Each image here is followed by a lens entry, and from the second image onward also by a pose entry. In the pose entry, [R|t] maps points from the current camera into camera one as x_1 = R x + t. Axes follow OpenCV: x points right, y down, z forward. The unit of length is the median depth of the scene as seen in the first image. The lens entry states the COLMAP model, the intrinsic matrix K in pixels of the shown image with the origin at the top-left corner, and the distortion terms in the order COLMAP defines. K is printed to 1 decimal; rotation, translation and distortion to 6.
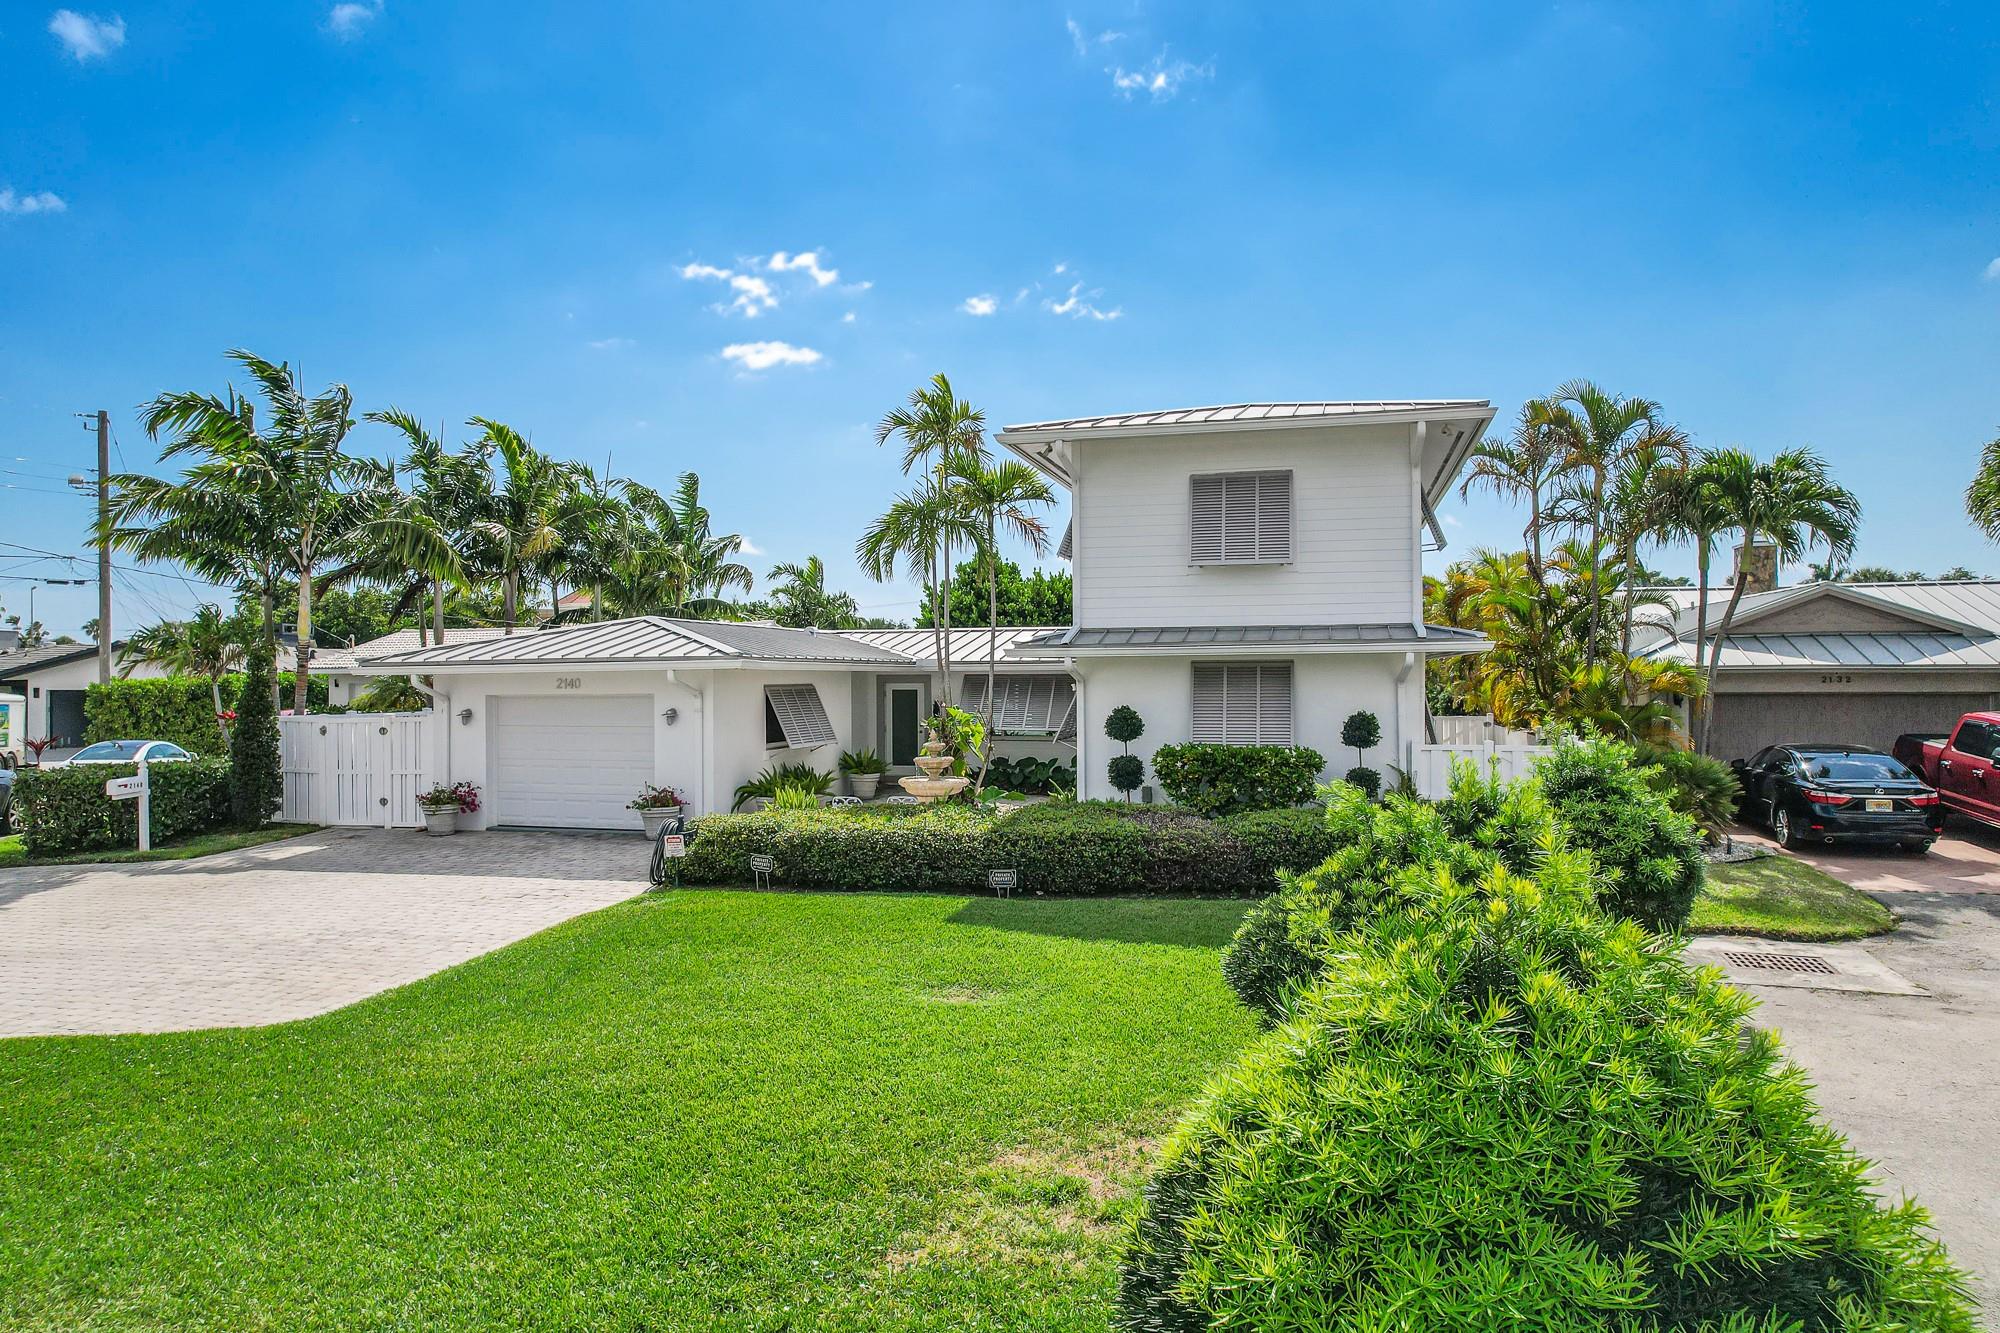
lens RADIAL K [[1224.3, 0, 1000.0], [0, 1224.3, 666.5], [0, 0, 1]] dist [-0.050472, 0.041588]
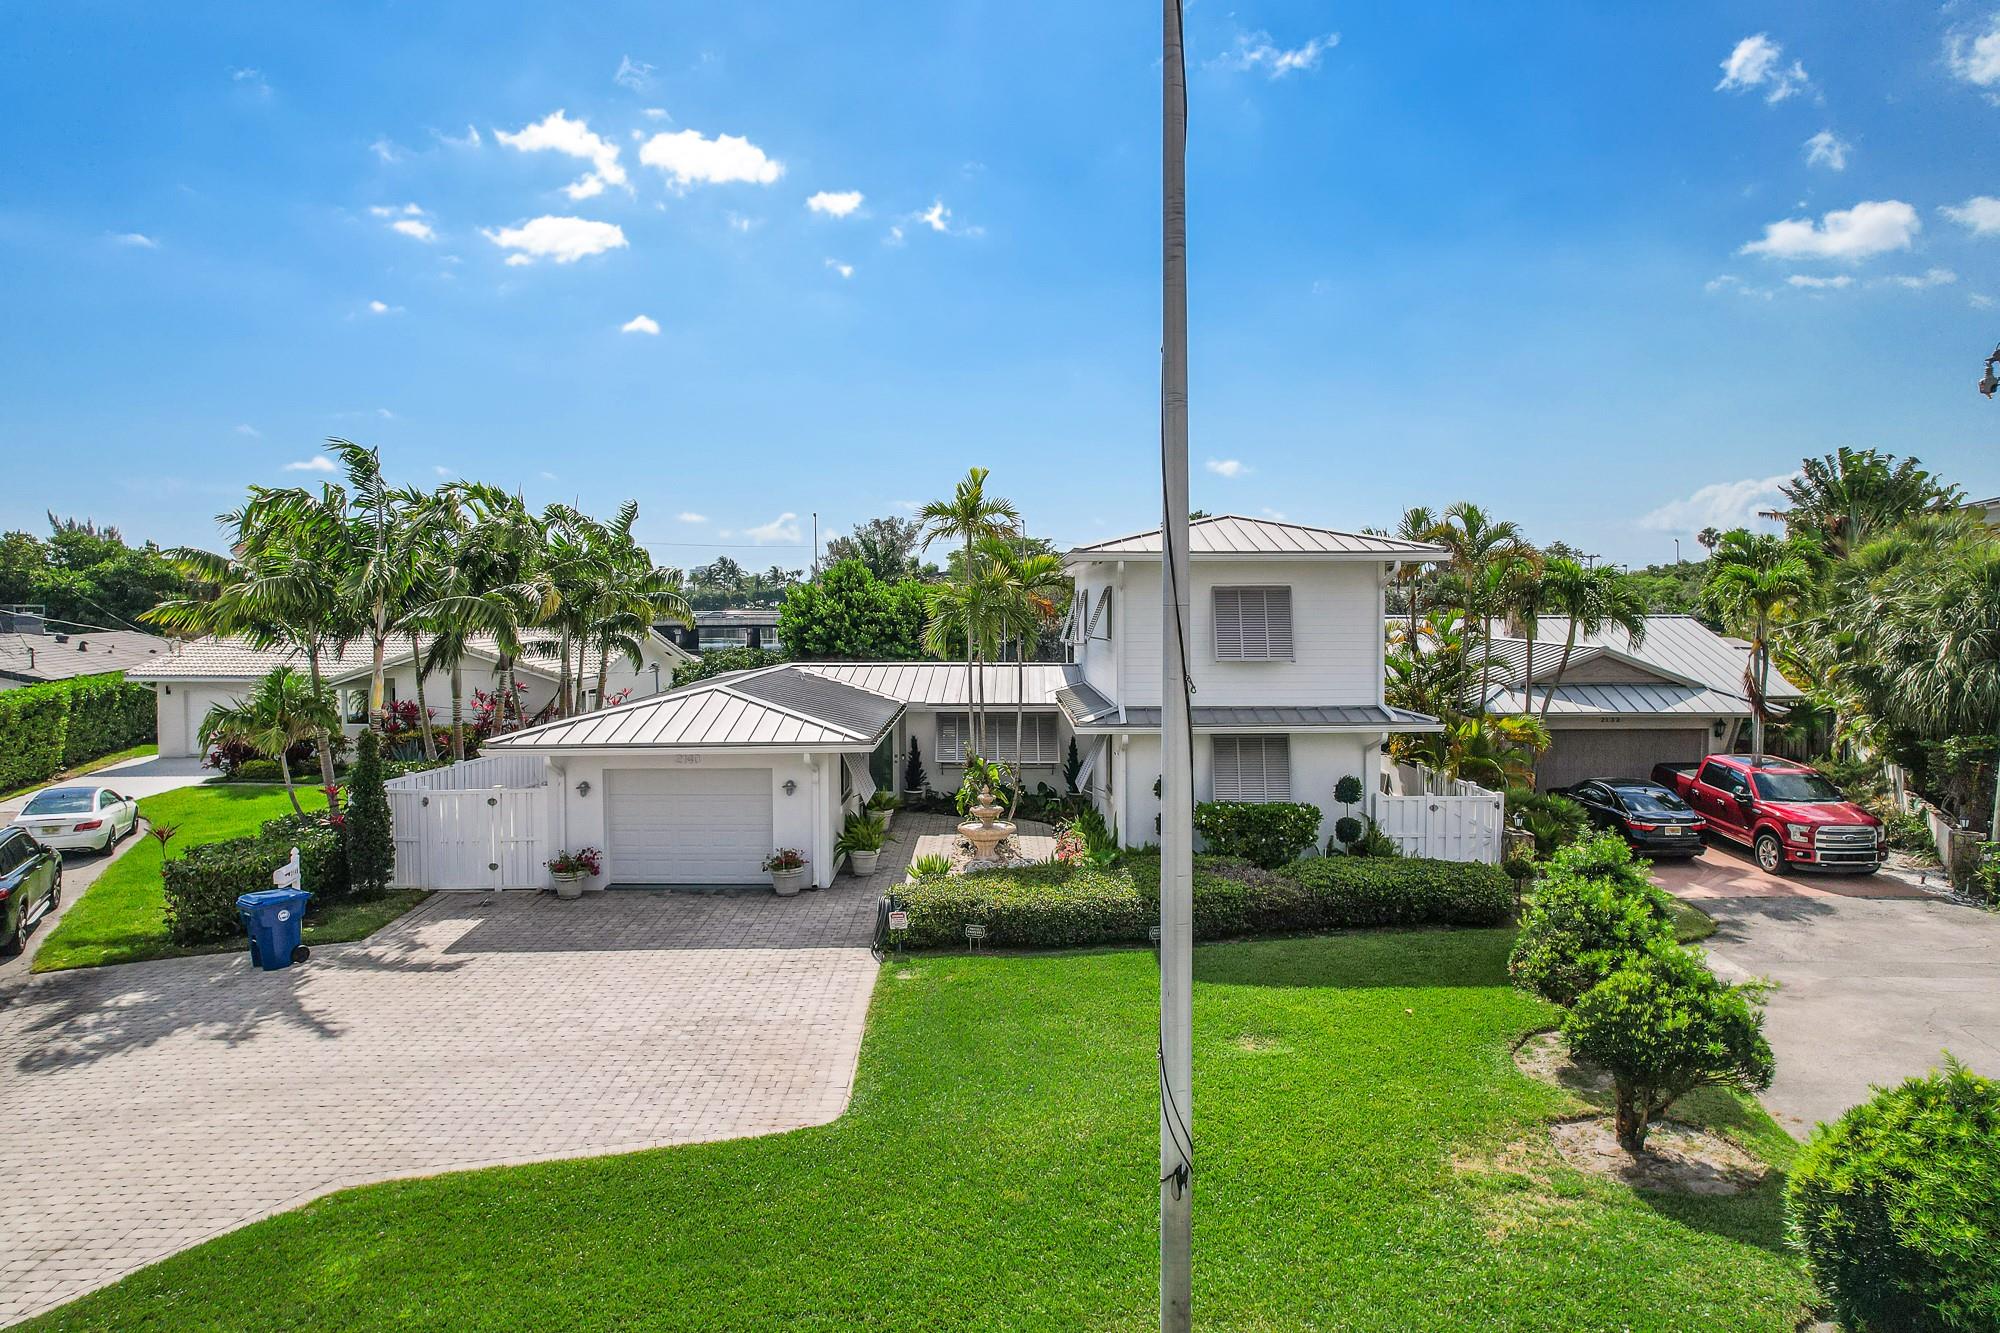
lens RADIAL K [[1224.3, 0, 1000.0], [0, 1224.3, 666.5], [0, 0, 1]] dist [-0.050472, 0.041588]
pose [[0.967428, -0.008045, 0.253018, -0.377037], [-0.006044, 0.998476, 0.054855, -0.142019], [-0.253074, -0.054597, 0.965905, -0.170155]]
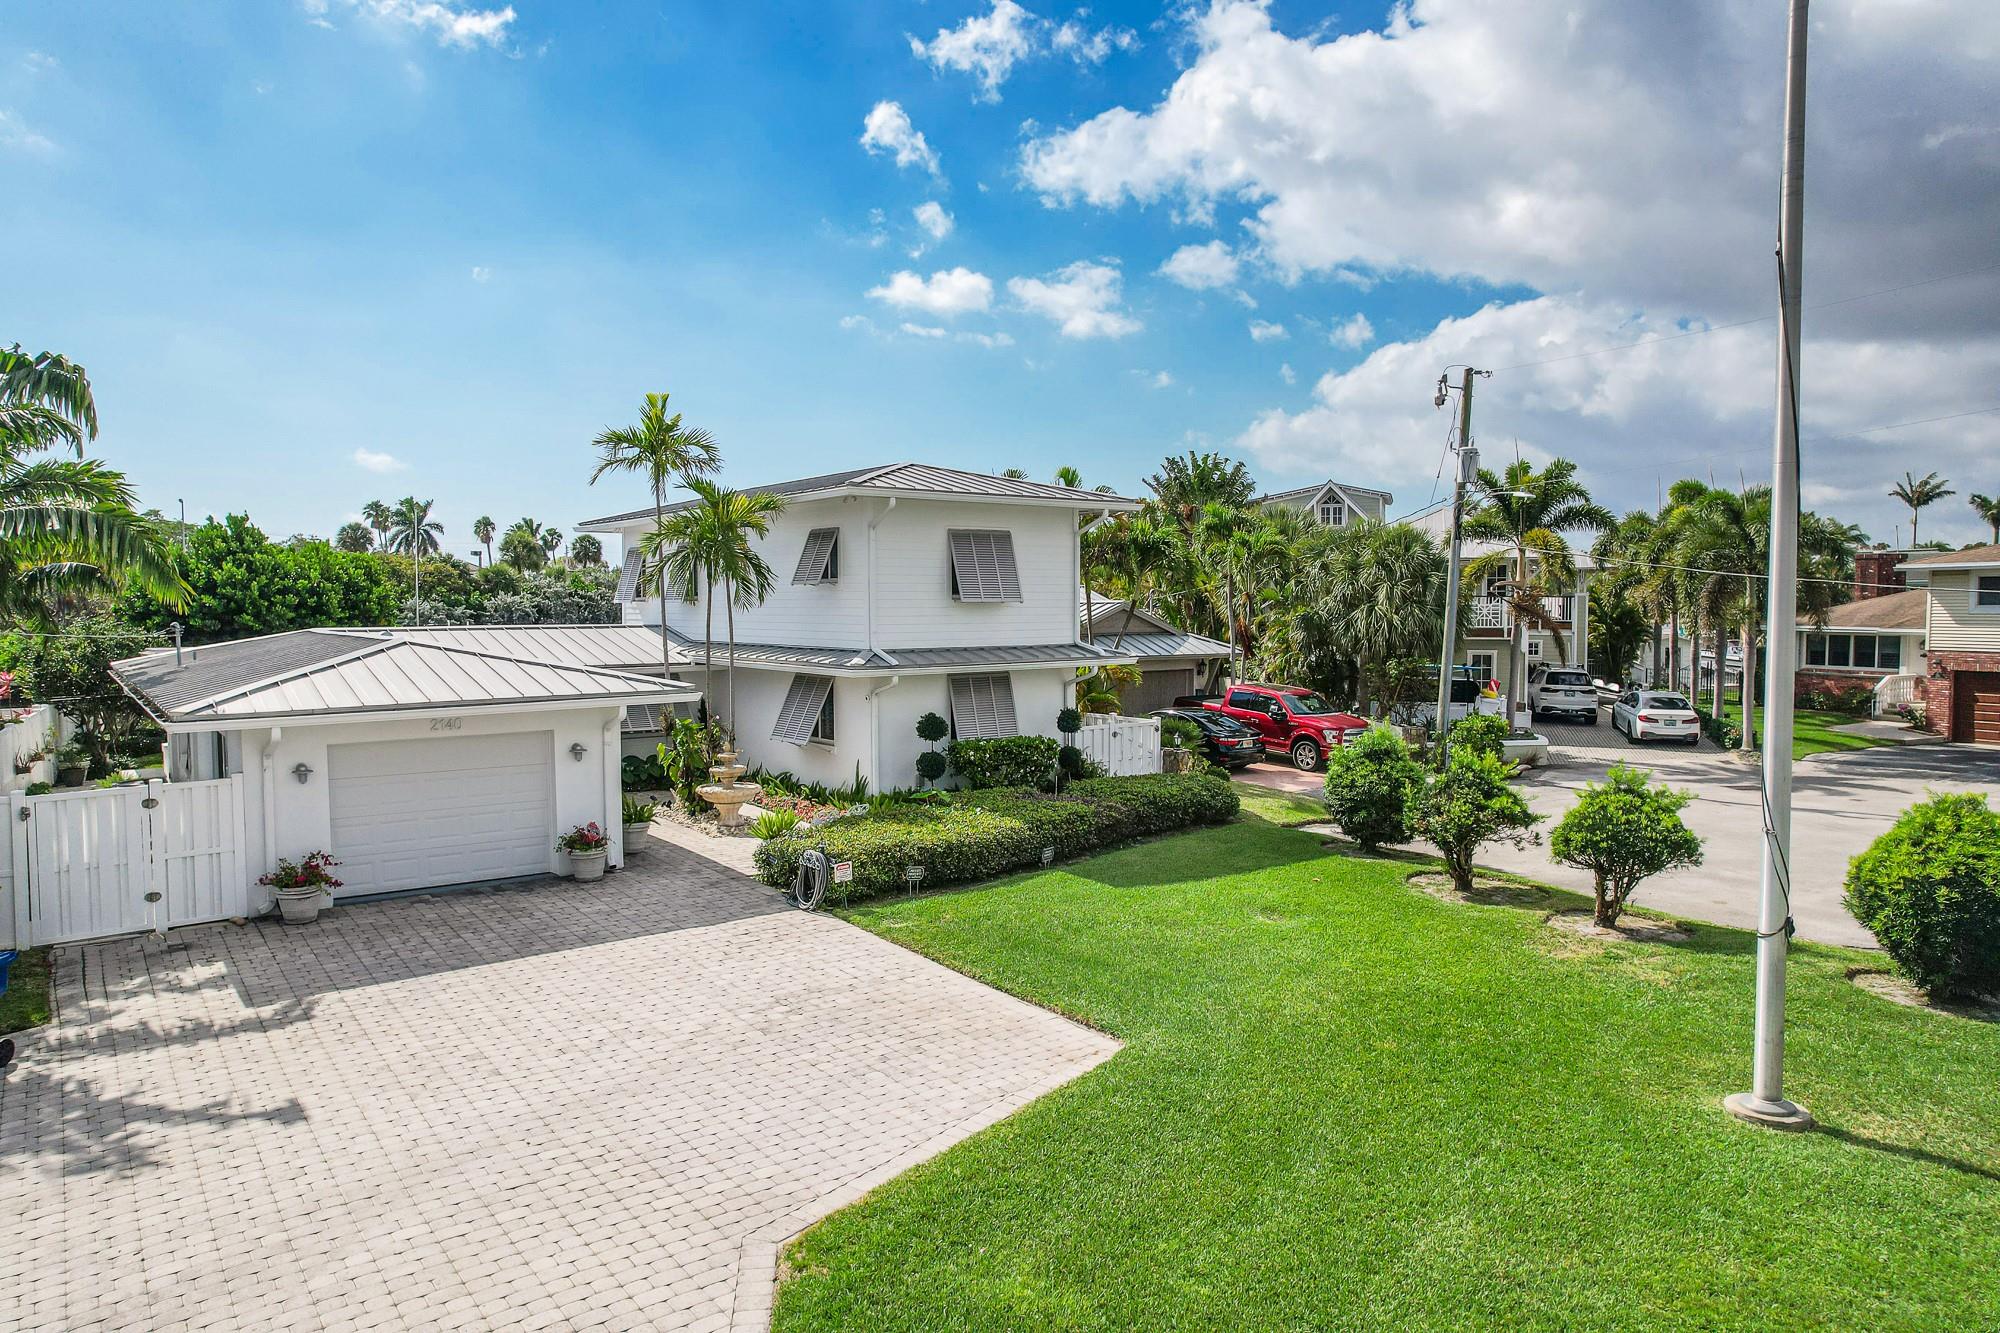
lens RADIAL K [[1236.5, 0, 959.8], [0, 1236.5, 679.2], [0, 0, 1]] dist [-0.059194, 0.044126]
pose [[0.639604, -0.042625, 0.767522, -0.833288], [-0.005618, 0.998176, 0.060116, -0.077147], [-0.768684, -0.042762, 0.638198, 0.158476]]
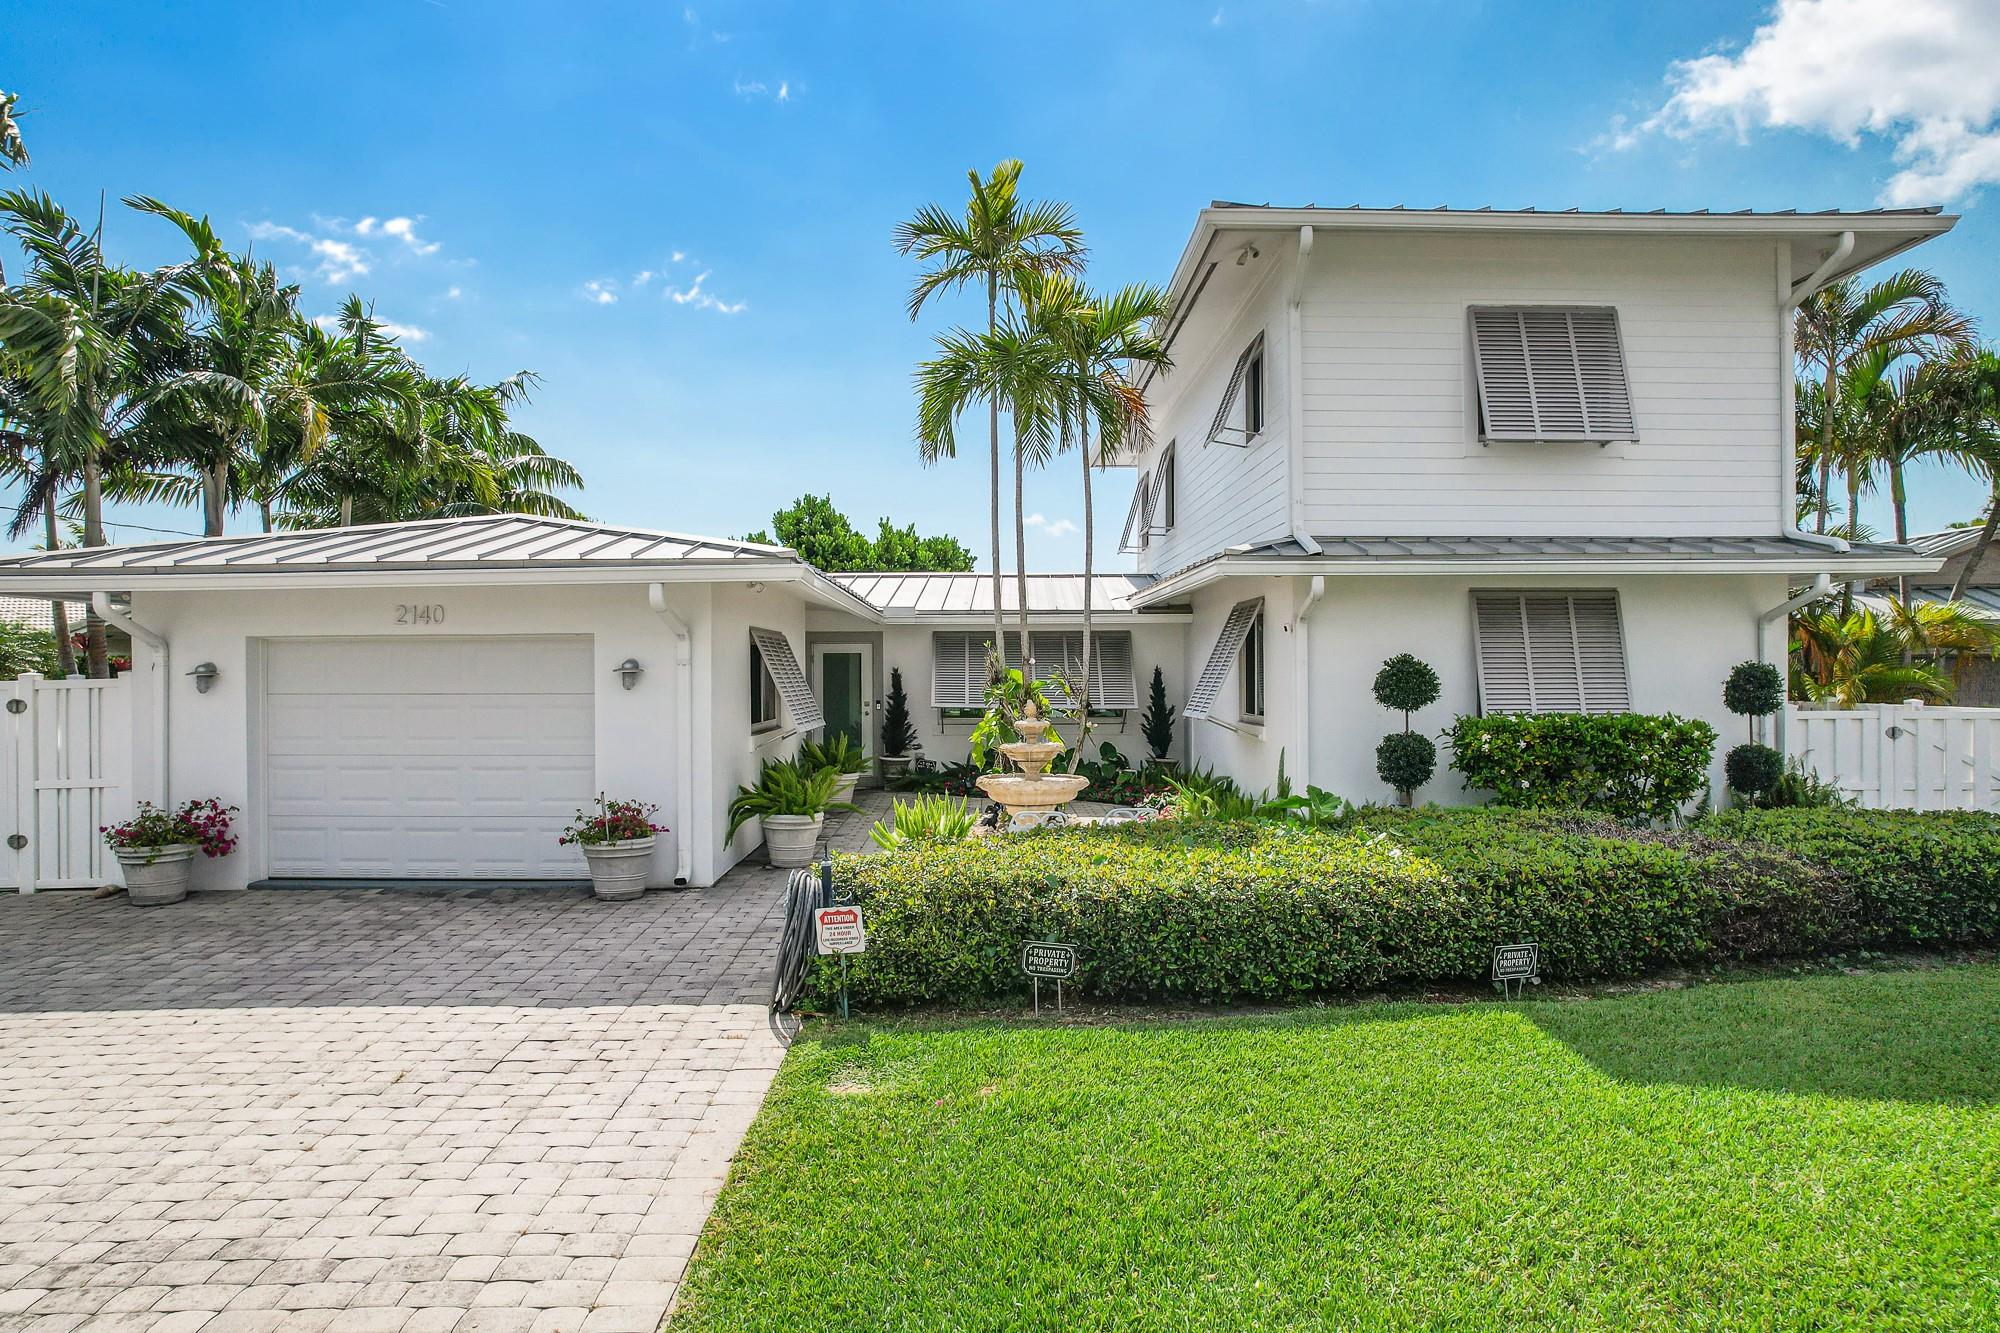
lens RADIAL K [[1269.4, 0, 1004.1], [0, 1269.4, 676.7], [0, 0, 1]] dist [-0.088000, 0.067894]
pose [[0.965139, 0.000979, 0.261735, -0.260938], [-0.003872, 0.999937, 0.010538, 0.036534], [-0.261708, -0.011184, 0.965082, 0.413387]]
